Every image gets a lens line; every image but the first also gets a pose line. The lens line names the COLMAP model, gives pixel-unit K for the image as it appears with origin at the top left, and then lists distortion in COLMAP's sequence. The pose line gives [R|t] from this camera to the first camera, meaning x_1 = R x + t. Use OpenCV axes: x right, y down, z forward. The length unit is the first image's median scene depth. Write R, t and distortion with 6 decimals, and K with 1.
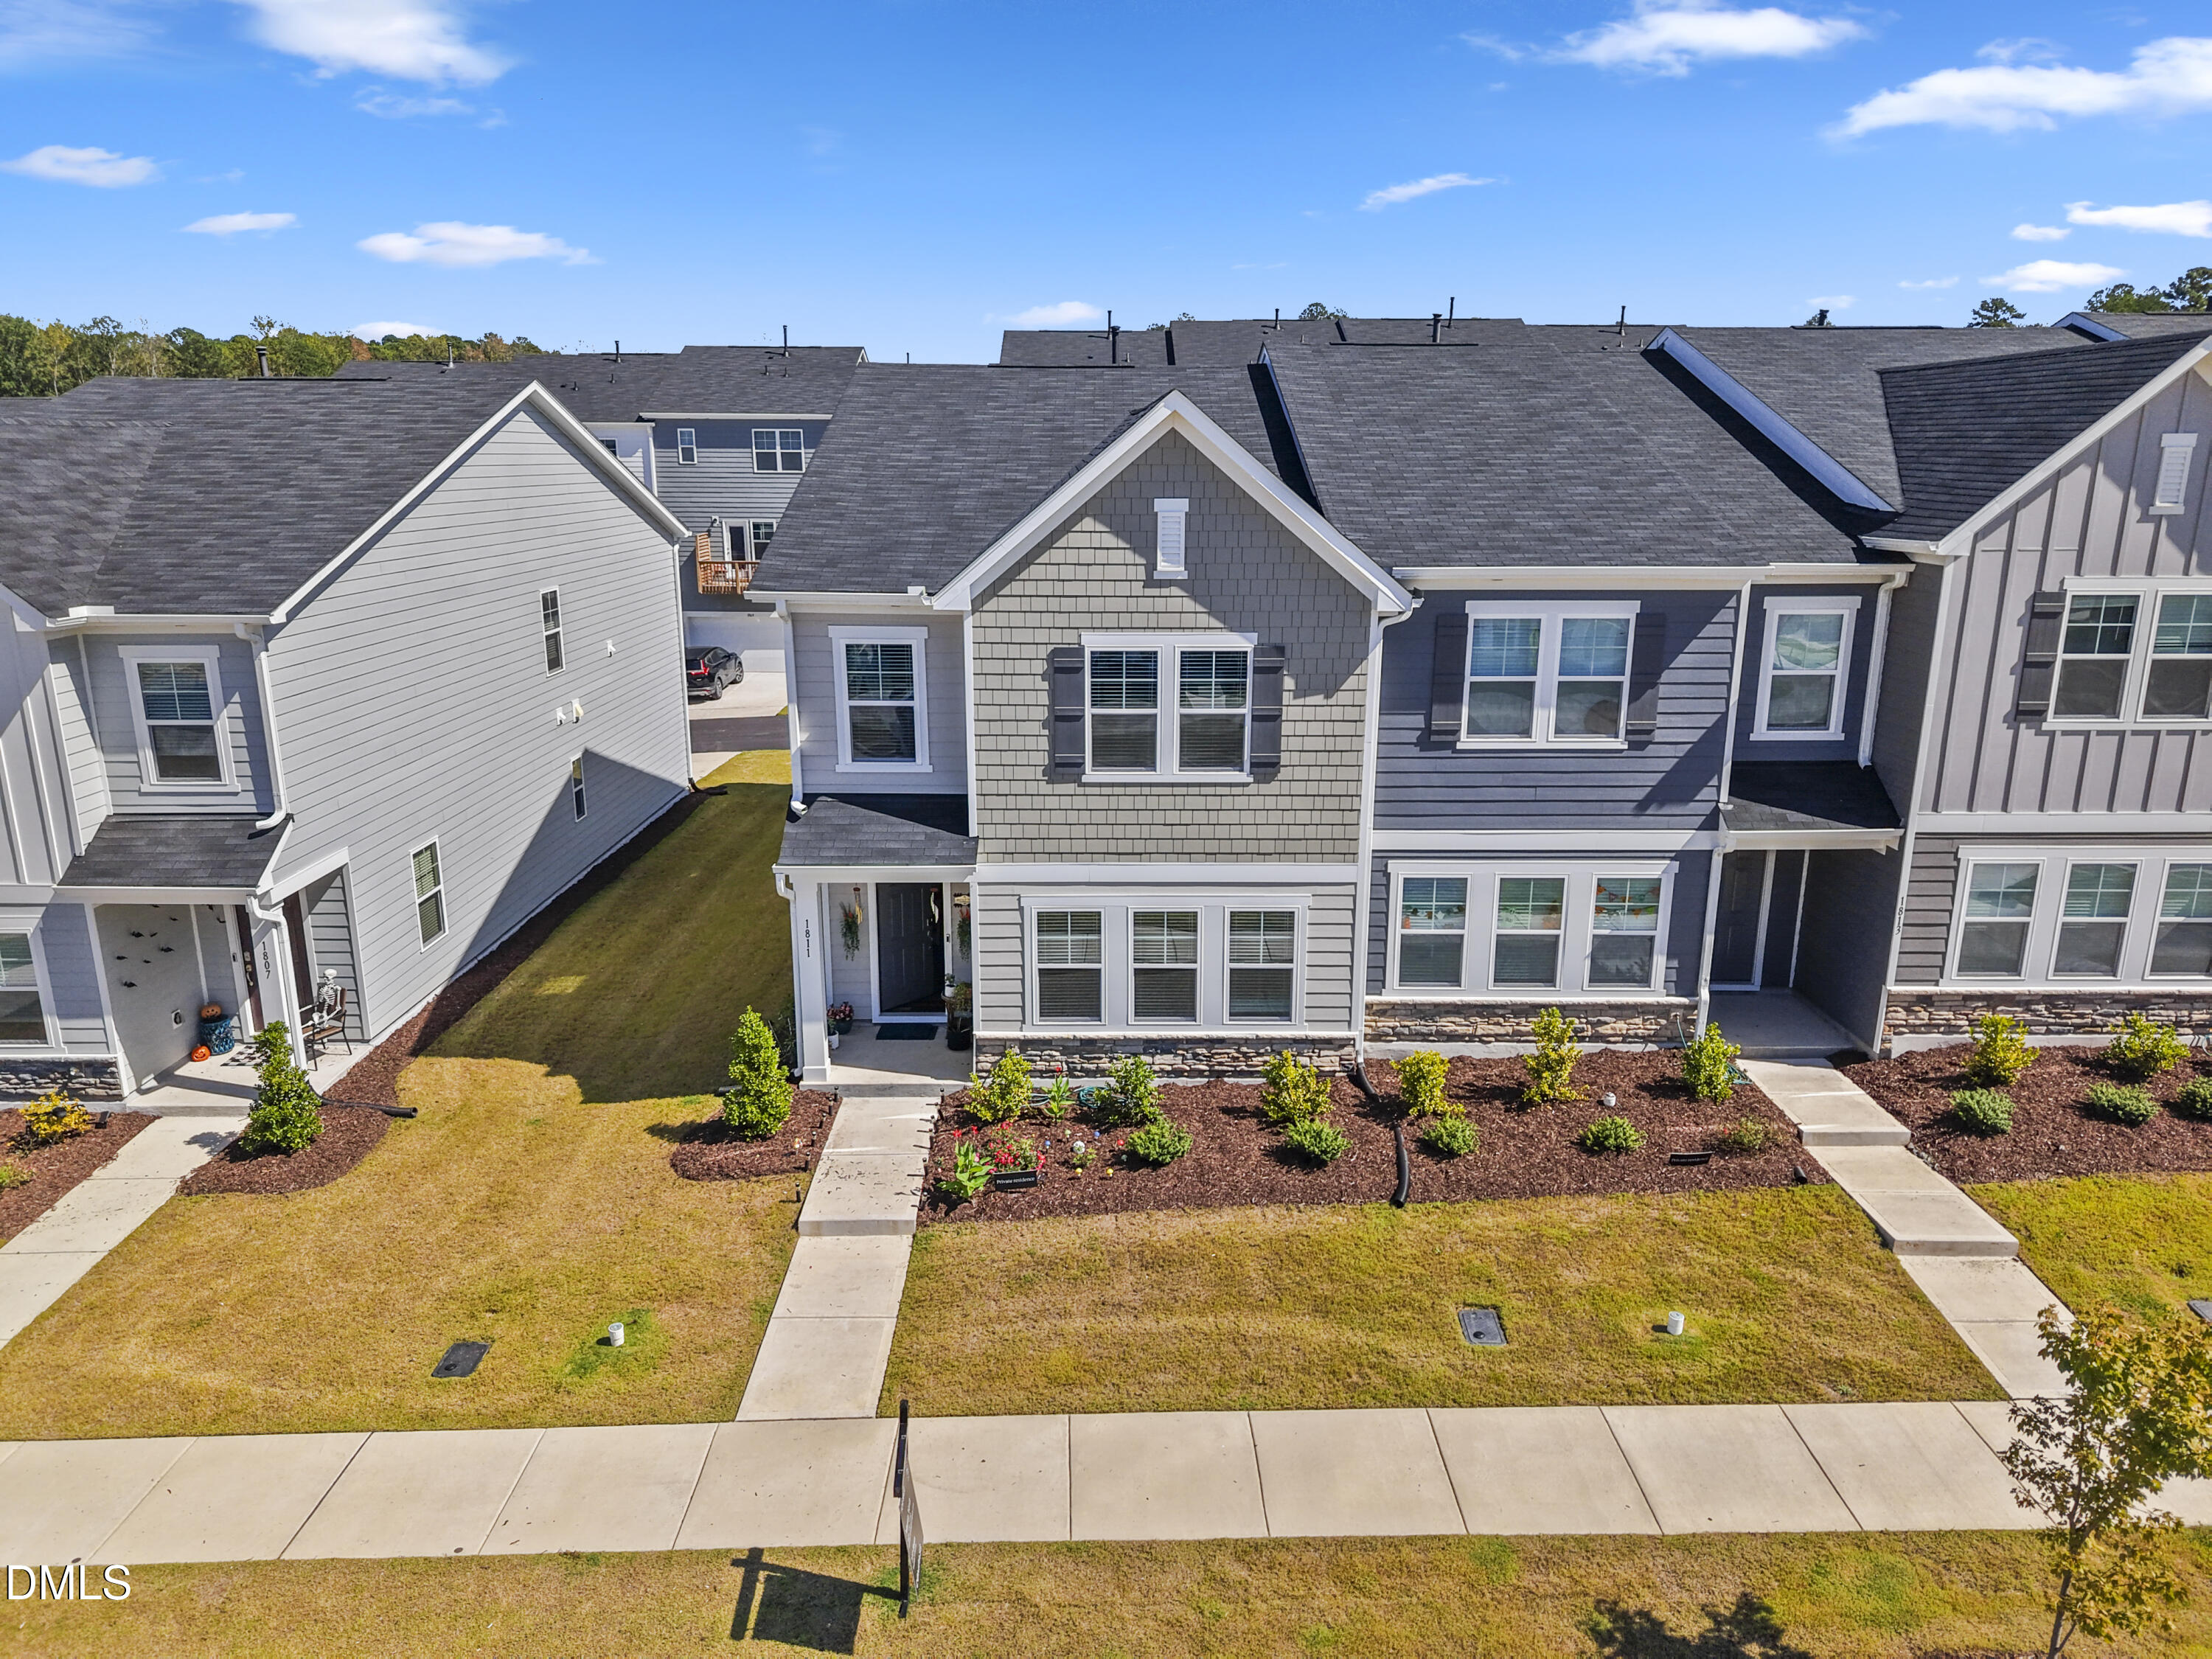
lens RADIAL K [[1479.8, 0, 1114.0], [0, 1479.8, 822.7], [0, 0, 1]] dist [0.080524, -0.125608]
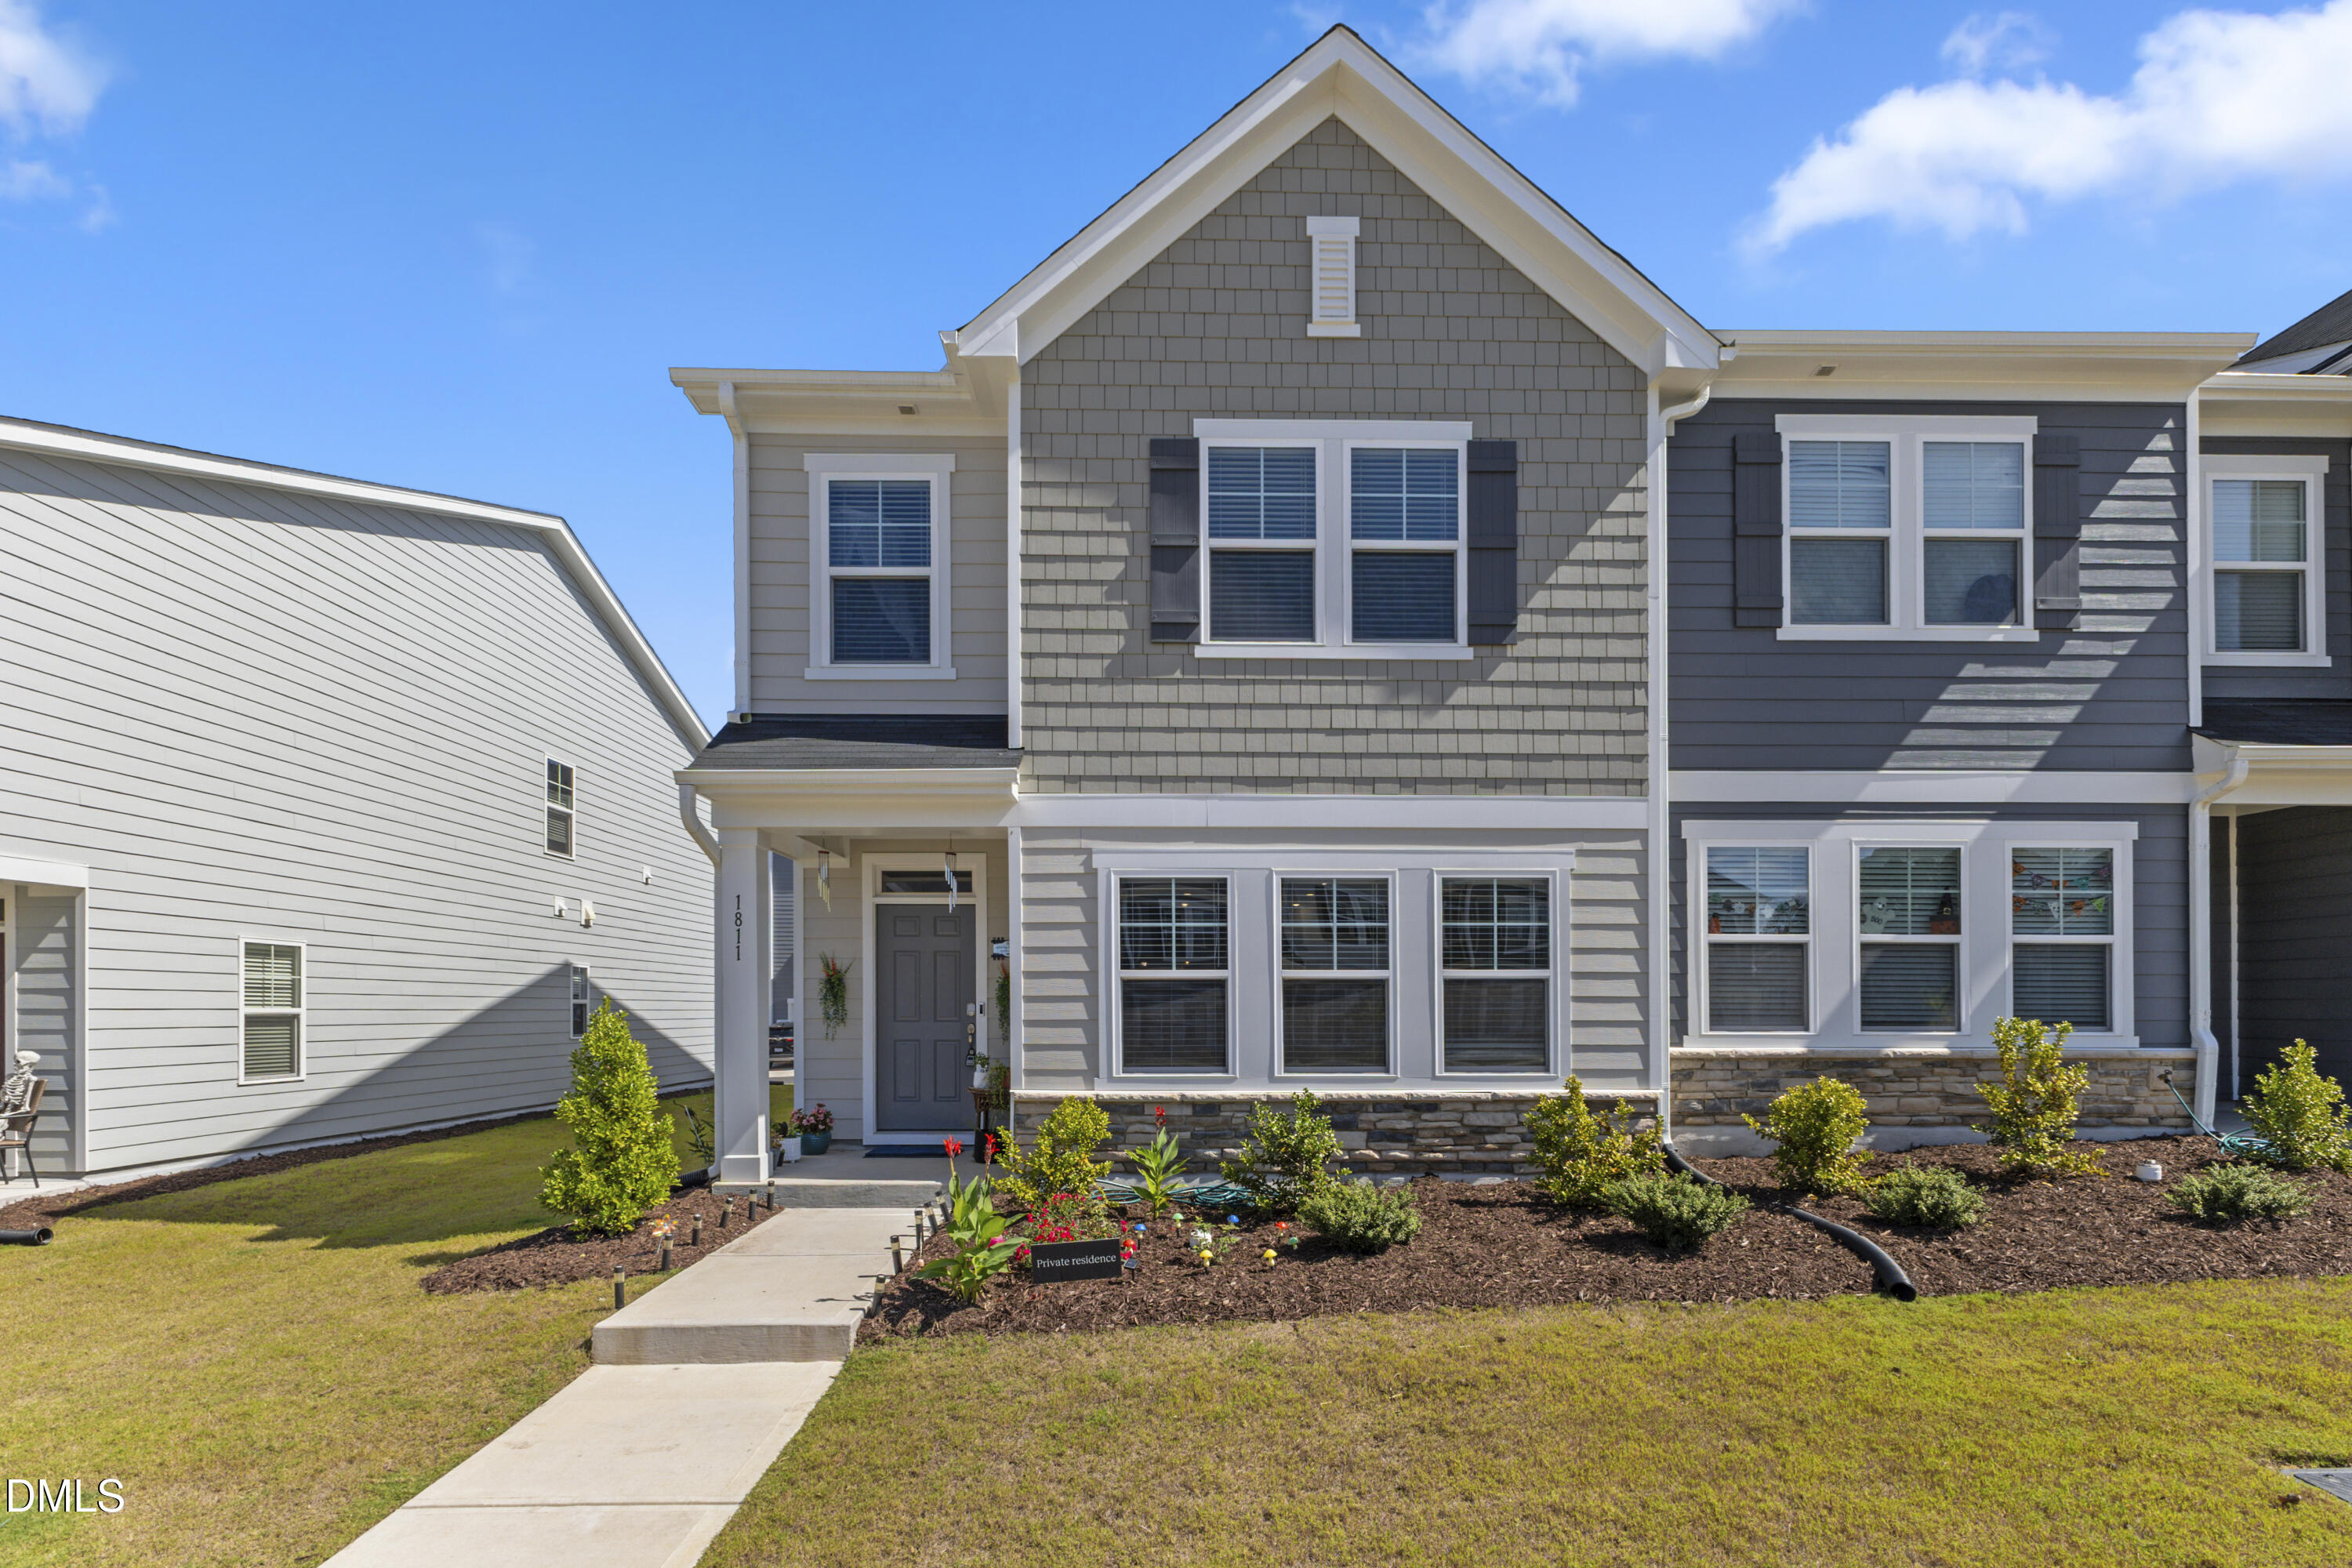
lens RADIAL K [[1189.2, 0, 1172.5], [0, 1189.2, 1006.4], [0, 0, 1]] dist [-0.003577, 0.000239]
pose [[0.999983, -0.005805, -0.000227, -0.031355], [0.005585, 0.971336, -0.237646, 0.227320], [0.001600, 0.237641, 0.971352, 0.551455]]
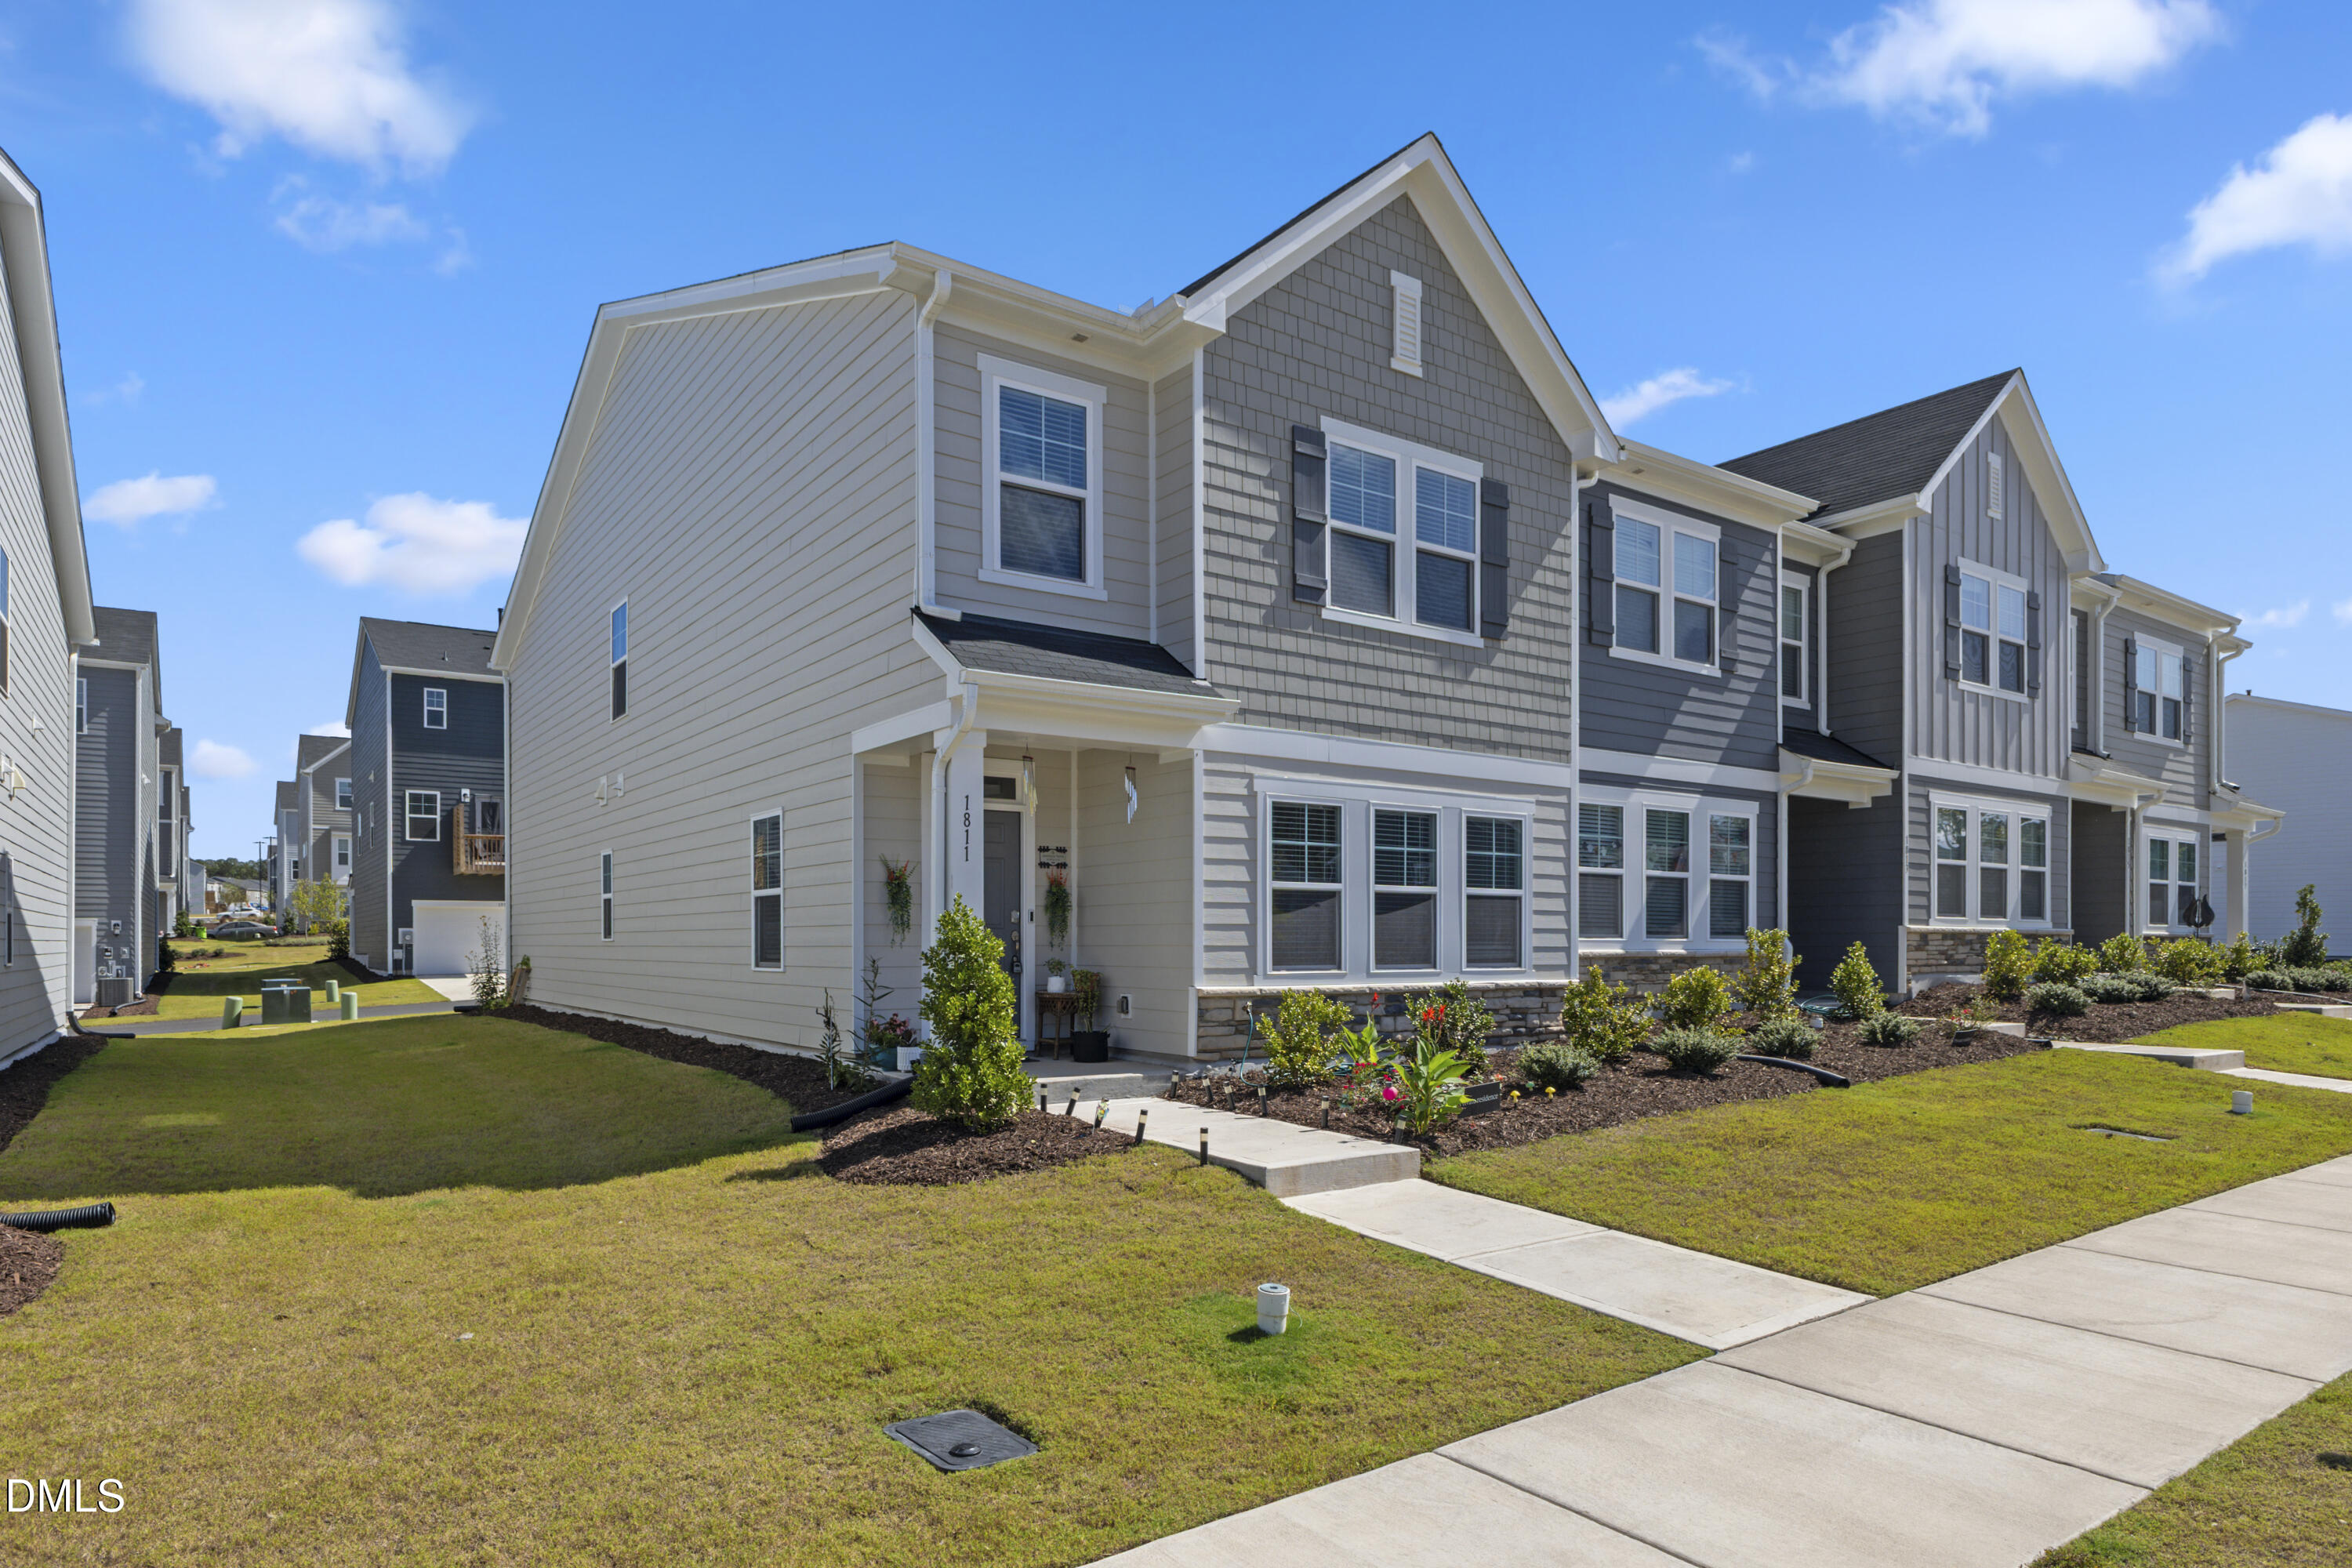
lens RADIAL K [[1391.9, 0, 1201.2], [0, 1391.9, 950.5], [0, 0, 1]] dist [-0.018243, -0.000450]
pose [[0.819728, -0.007958, 0.572697, -0.456928], [0.135688, 0.974137, -0.180681, 0.243134], [-0.556448, 0.225817, 0.799608, 0.521397]]
